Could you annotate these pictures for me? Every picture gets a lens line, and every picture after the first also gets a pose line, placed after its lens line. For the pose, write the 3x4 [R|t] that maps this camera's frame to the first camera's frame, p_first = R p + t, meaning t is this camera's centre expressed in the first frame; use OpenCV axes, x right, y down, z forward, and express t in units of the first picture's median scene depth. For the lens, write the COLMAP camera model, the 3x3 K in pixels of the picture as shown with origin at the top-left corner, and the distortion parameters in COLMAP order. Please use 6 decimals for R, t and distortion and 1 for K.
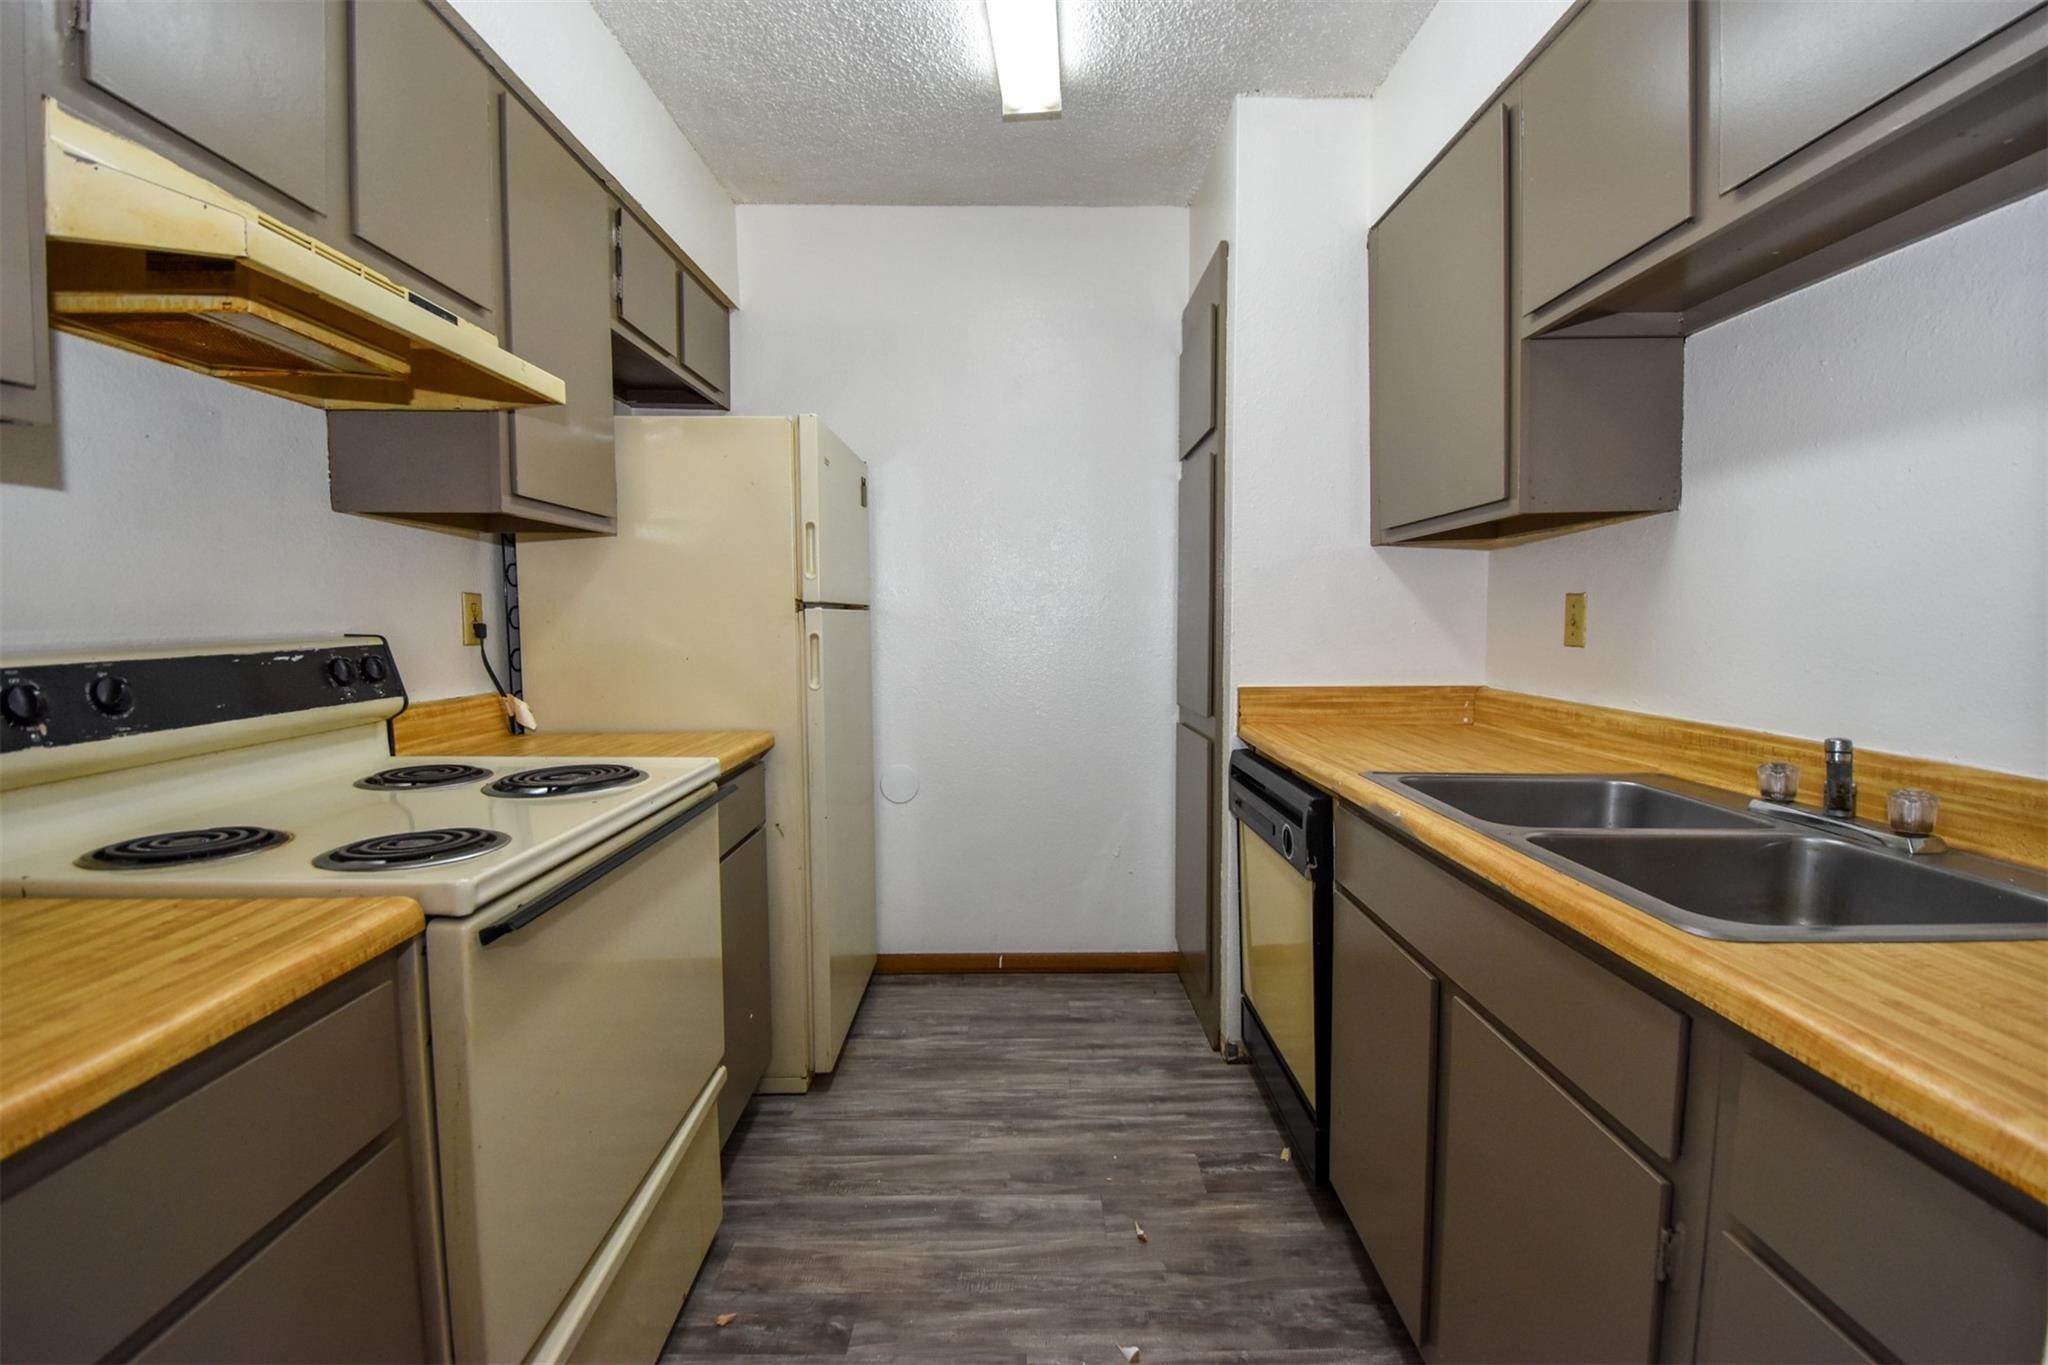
lens RADIAL K [[890.2, 0, 1031.7], [0, 890.2, 680.0], [0, 0, 1]] dist [0.014575, -0.022175]
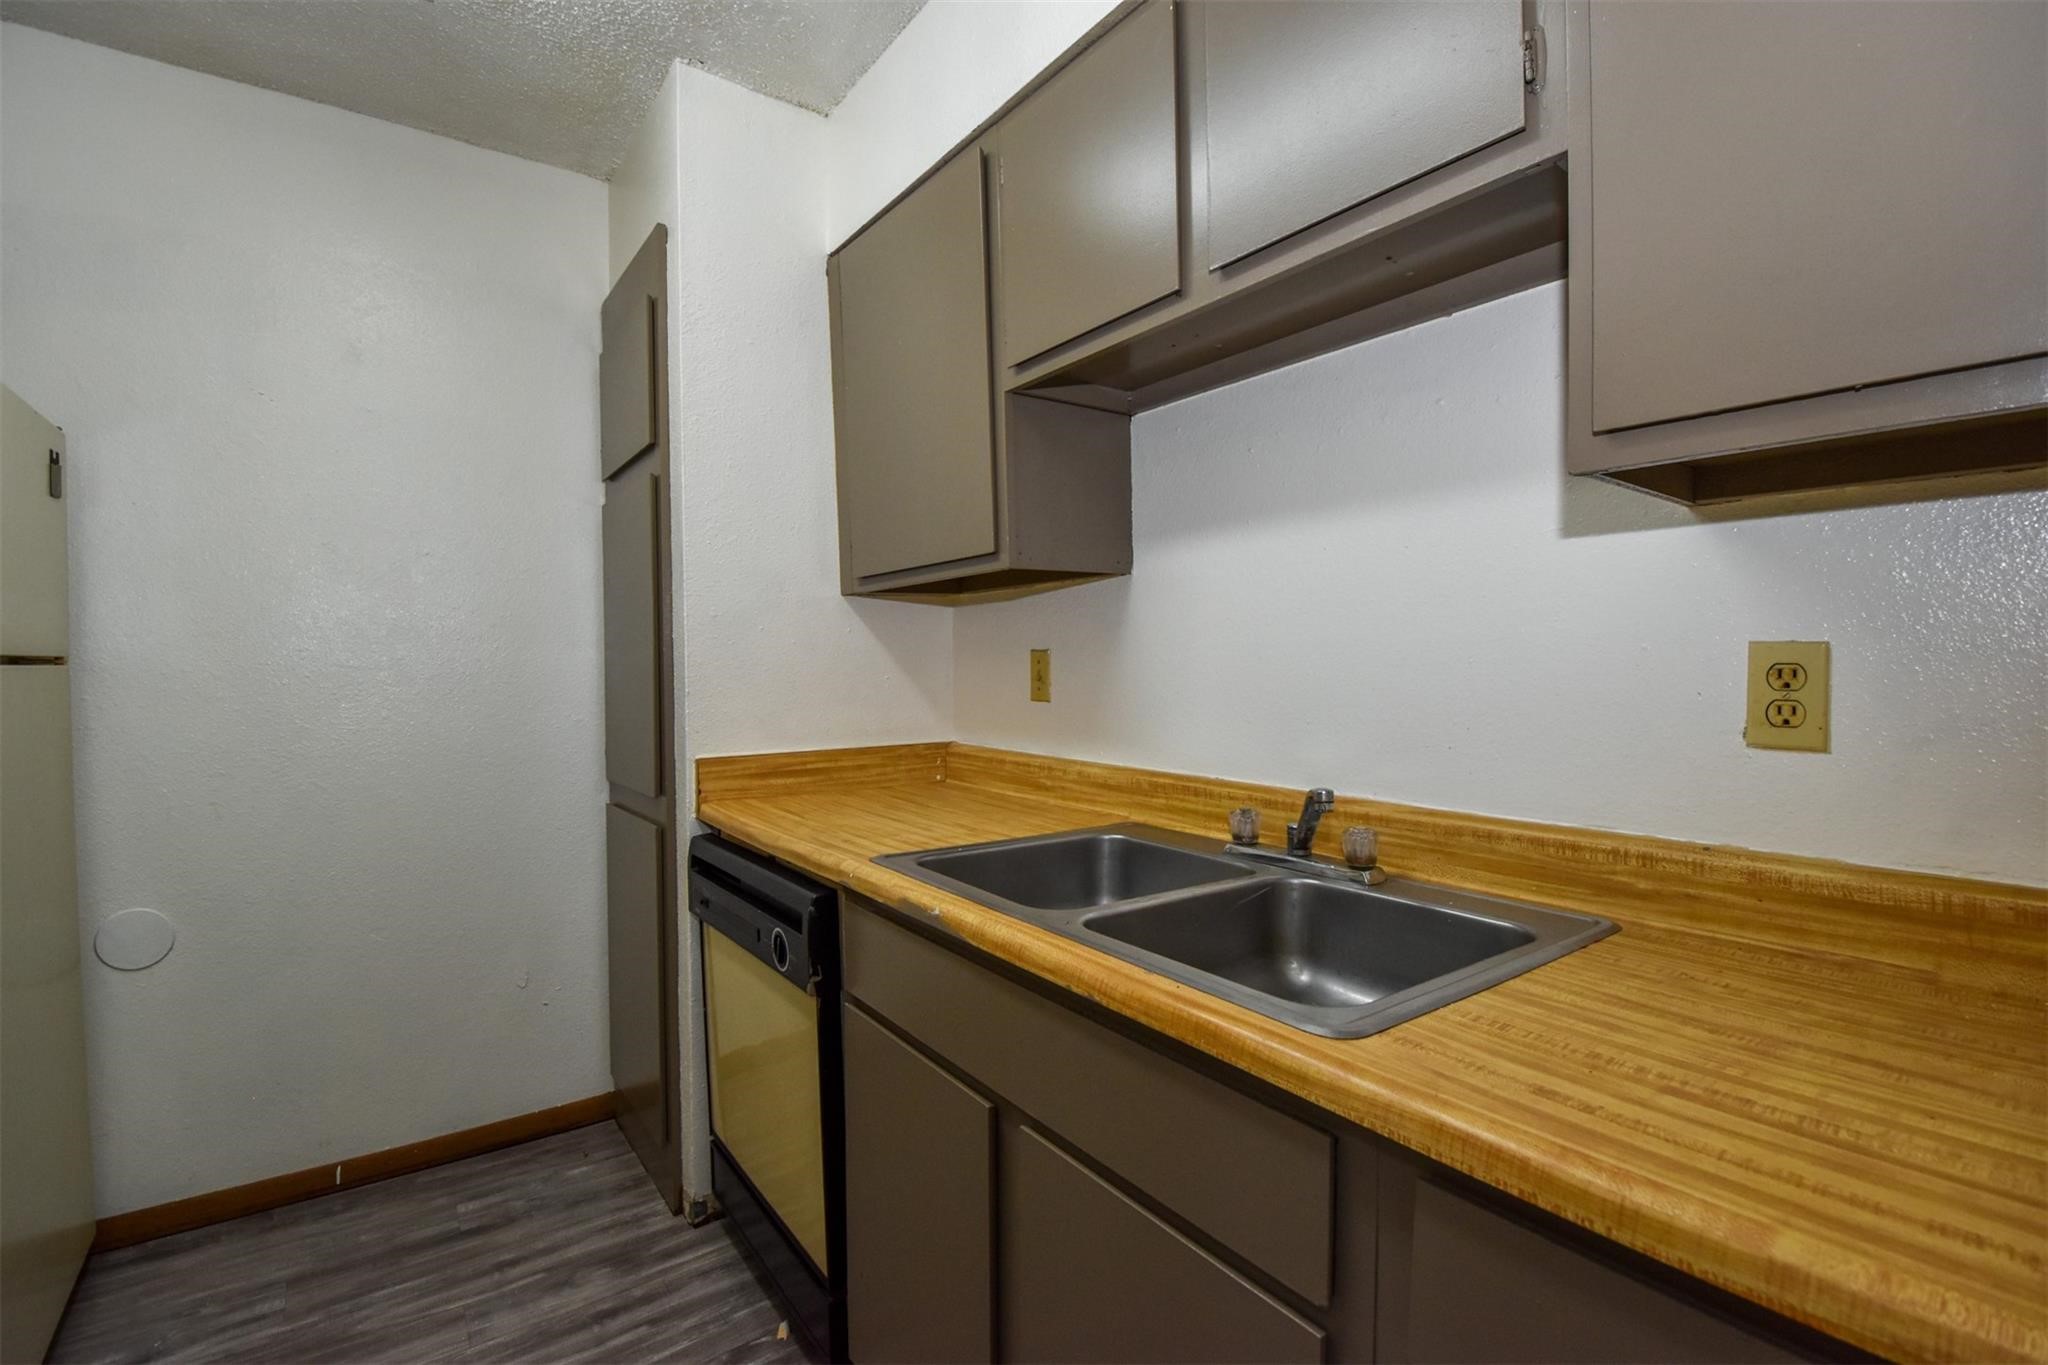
lens RADIAL K [[890.2, 0, 1031.7], [0, 890.2, 680.0], [0, 0, 1]] dist [0.014575, -0.022175]
pose [[0.803099, -0.012664, 0.595711, -0.011832], [0.045042, 0.998204, -0.039502, -0.023112], [-0.594140, 0.058555, 0.802227, 0.193081]]
